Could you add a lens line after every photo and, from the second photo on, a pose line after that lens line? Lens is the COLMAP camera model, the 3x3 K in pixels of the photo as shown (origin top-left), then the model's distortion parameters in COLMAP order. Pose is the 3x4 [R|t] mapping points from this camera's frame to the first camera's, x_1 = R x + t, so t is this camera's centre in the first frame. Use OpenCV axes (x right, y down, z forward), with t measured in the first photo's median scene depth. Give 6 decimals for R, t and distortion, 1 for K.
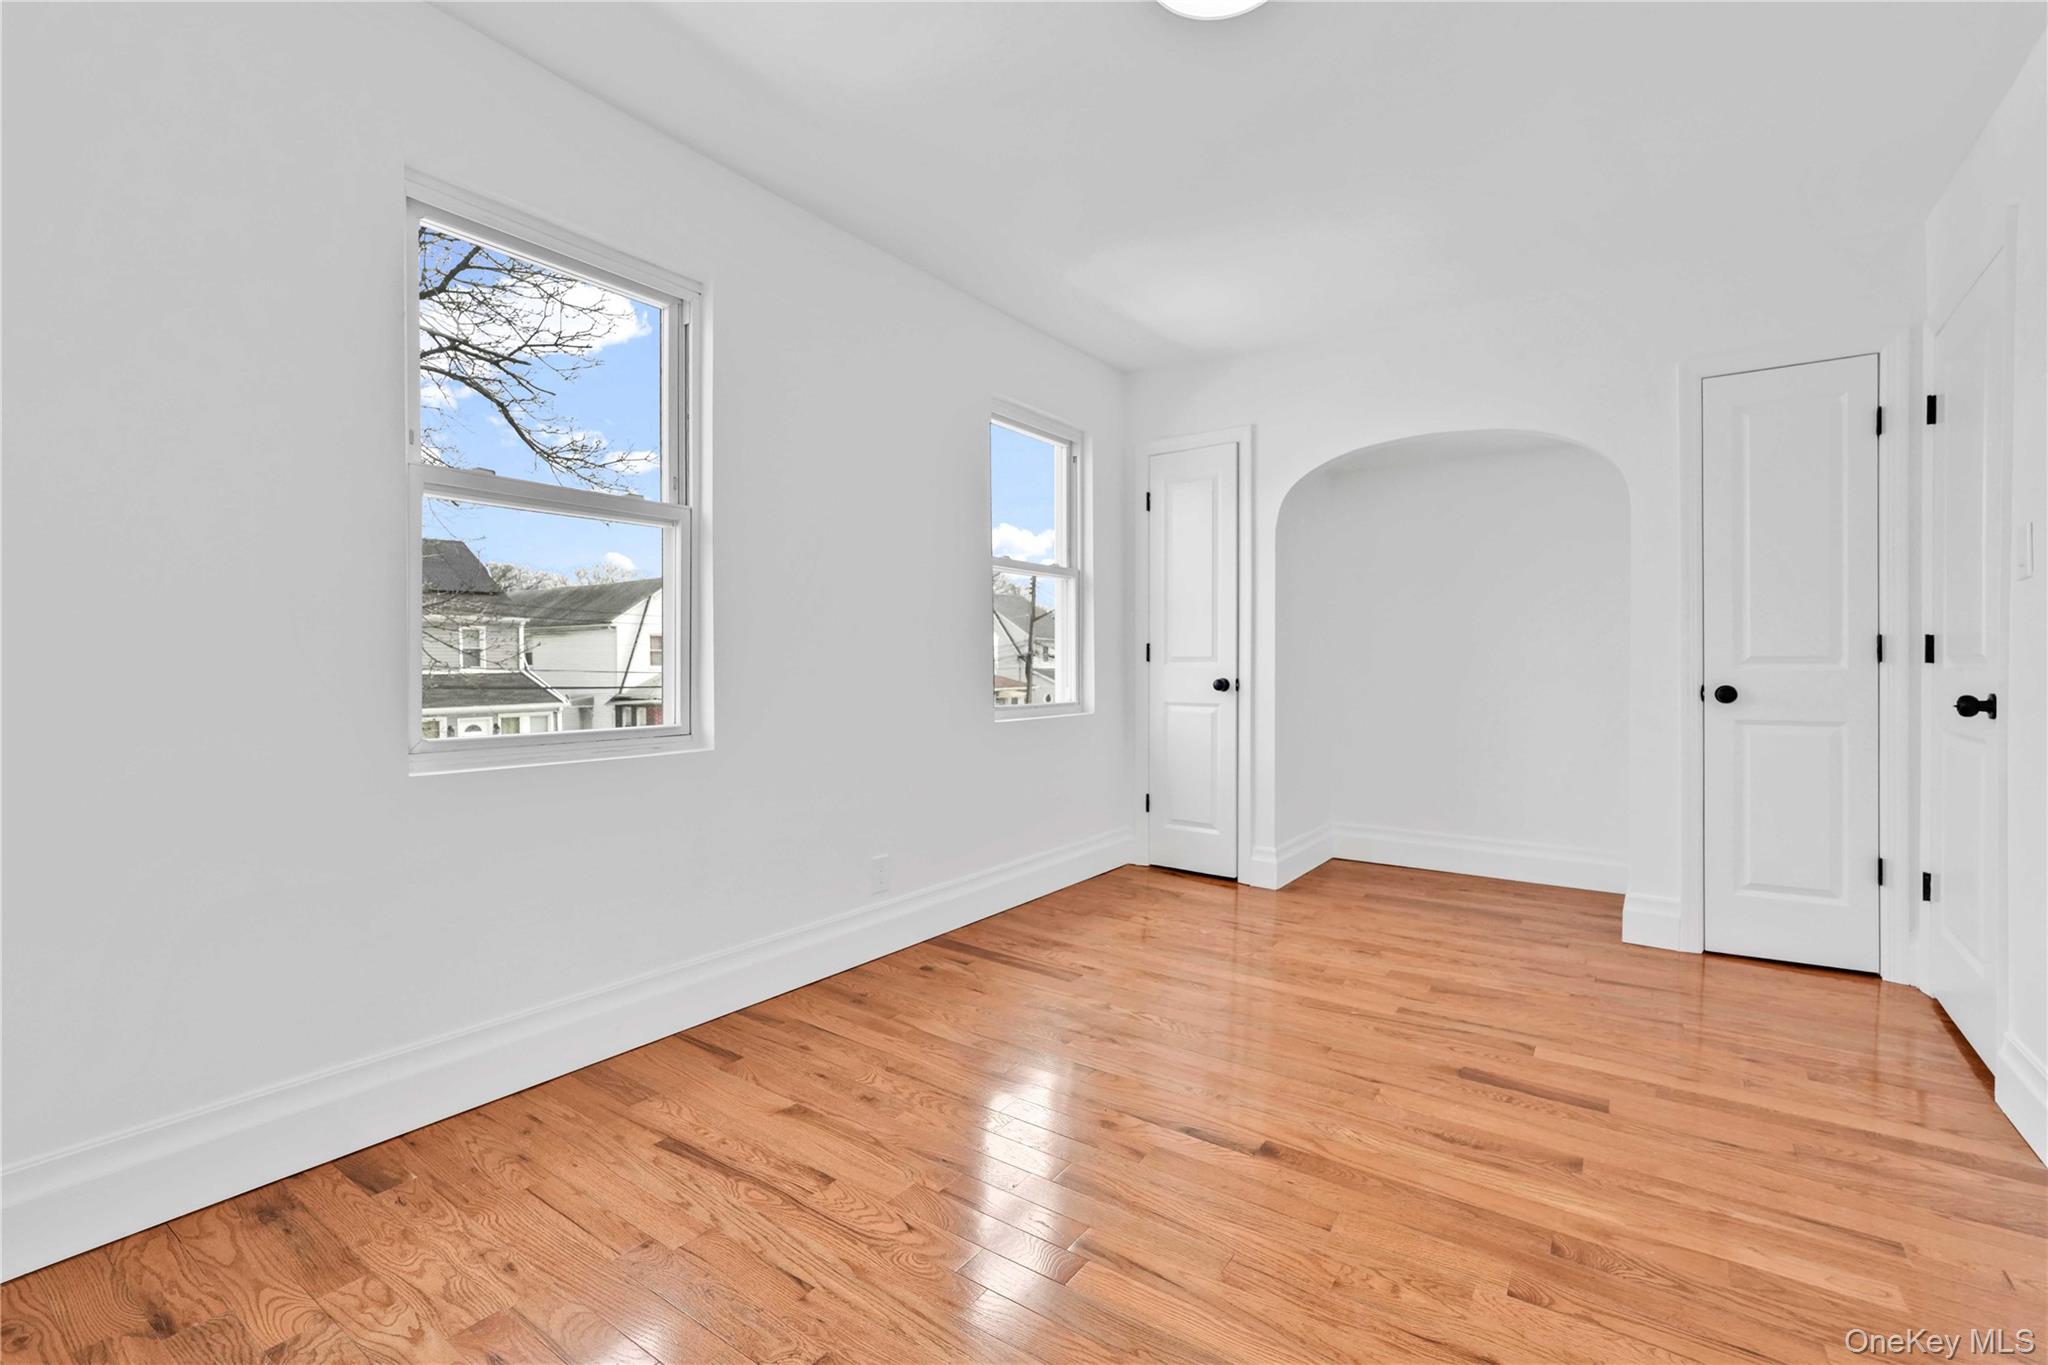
lens RADIAL K [[890.7, 0, 1021.7], [0, 890.7, 674.4], [0, 0, 1]] dist [0.008647, -0.001453]
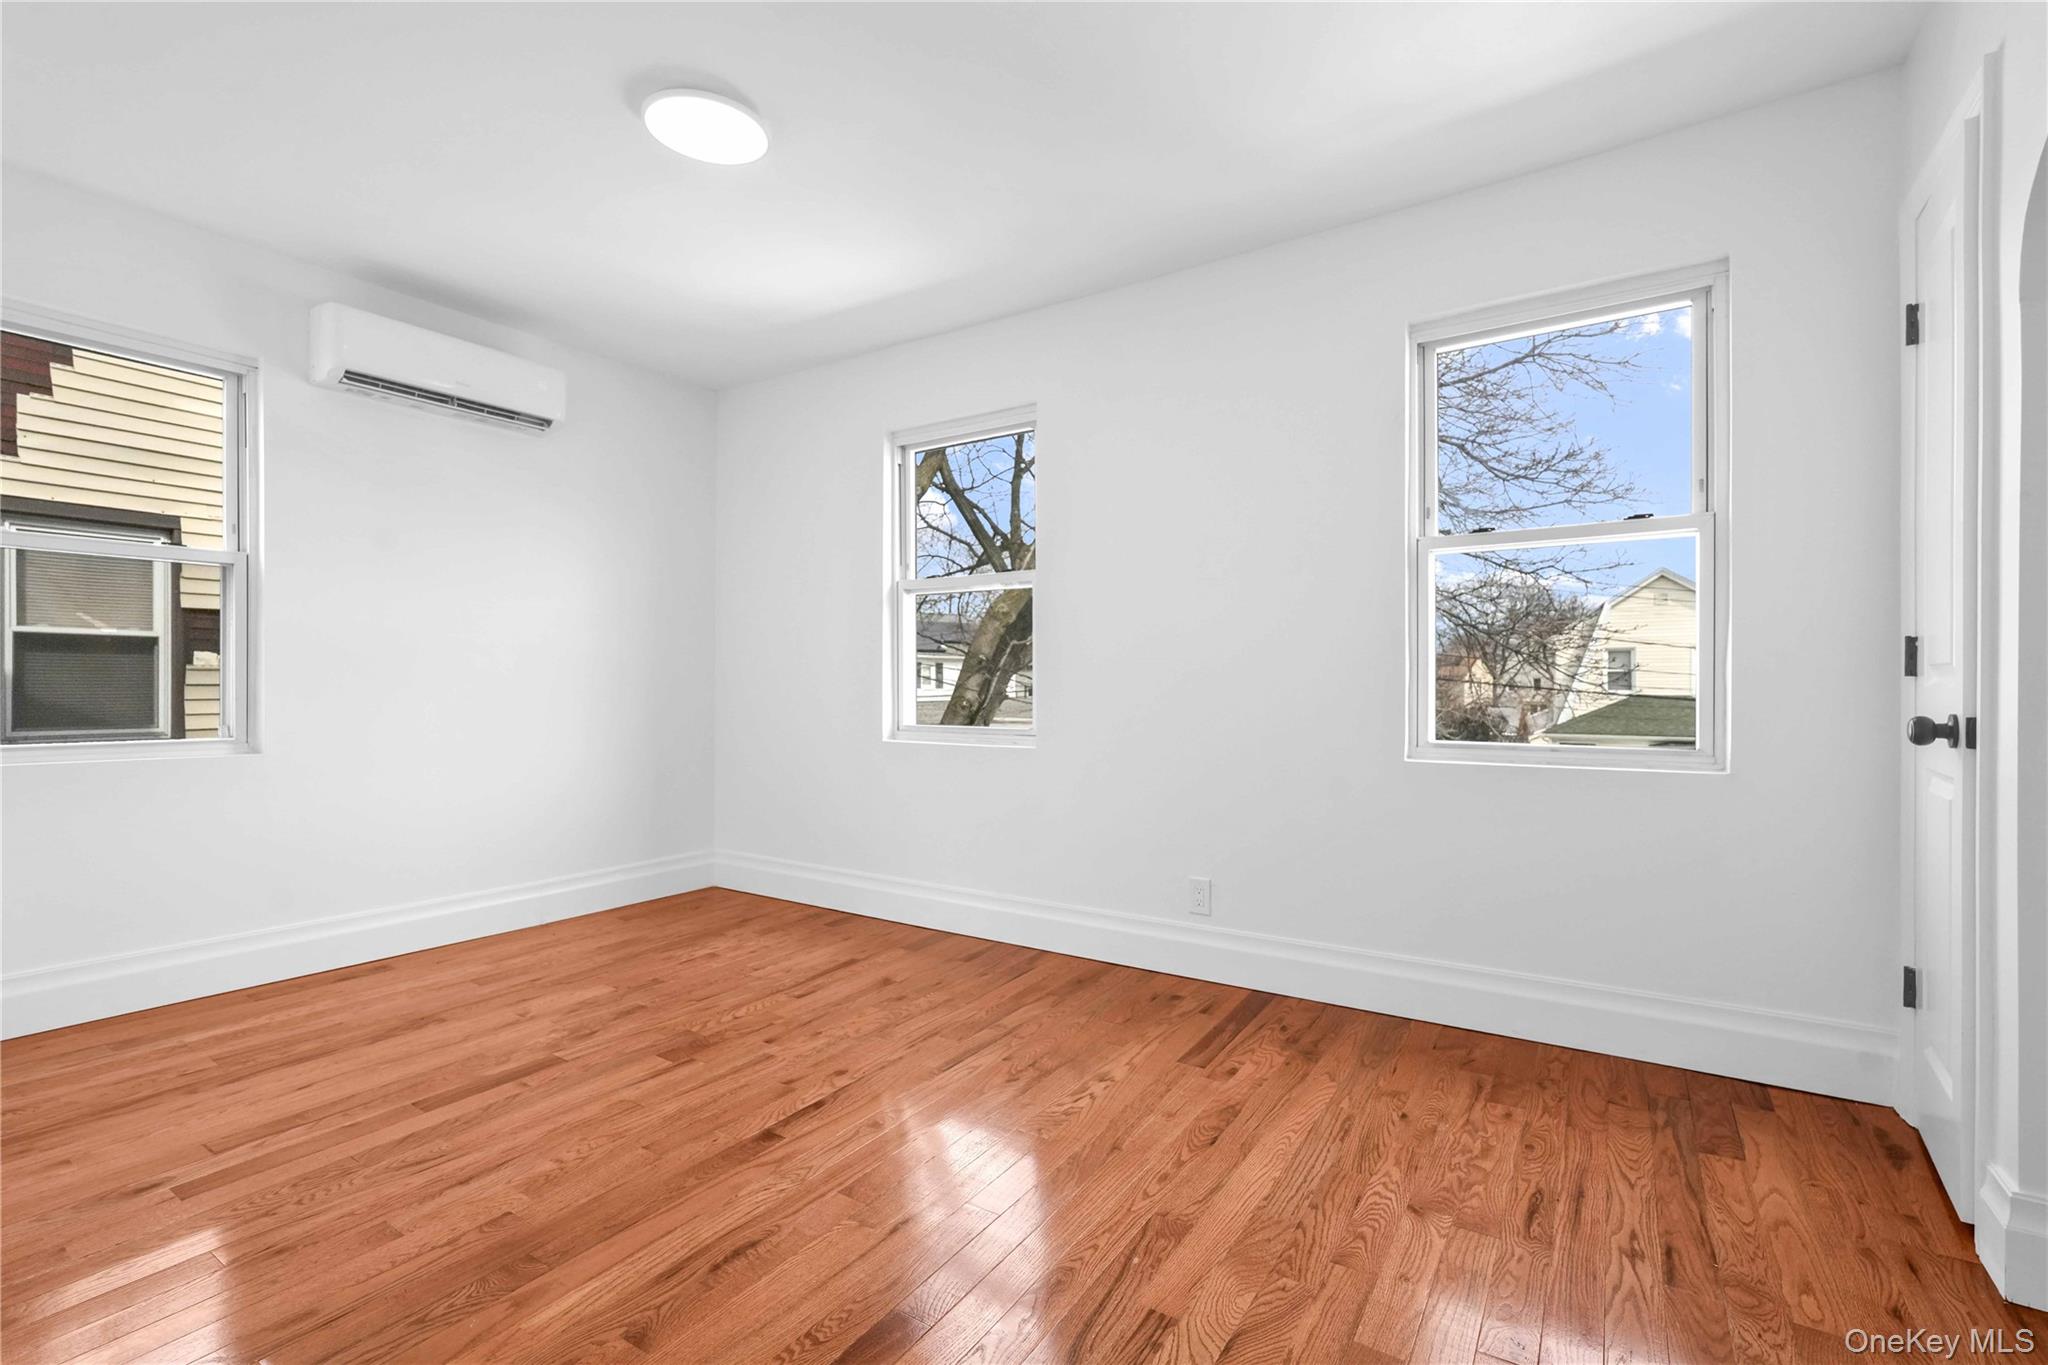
lens RADIAL K [[890.7, 0, 1022.8], [0, 890.7, 693.0], [0, 0, 1]] dist [0.008647, -0.001453]
pose [[0.028009, -0.005008, -0.999595, 1.353182], [-0.002844, 0.999983, -0.005089, 0.008344], [0.999604, 0.002986, 0.027994, 1.272320]]
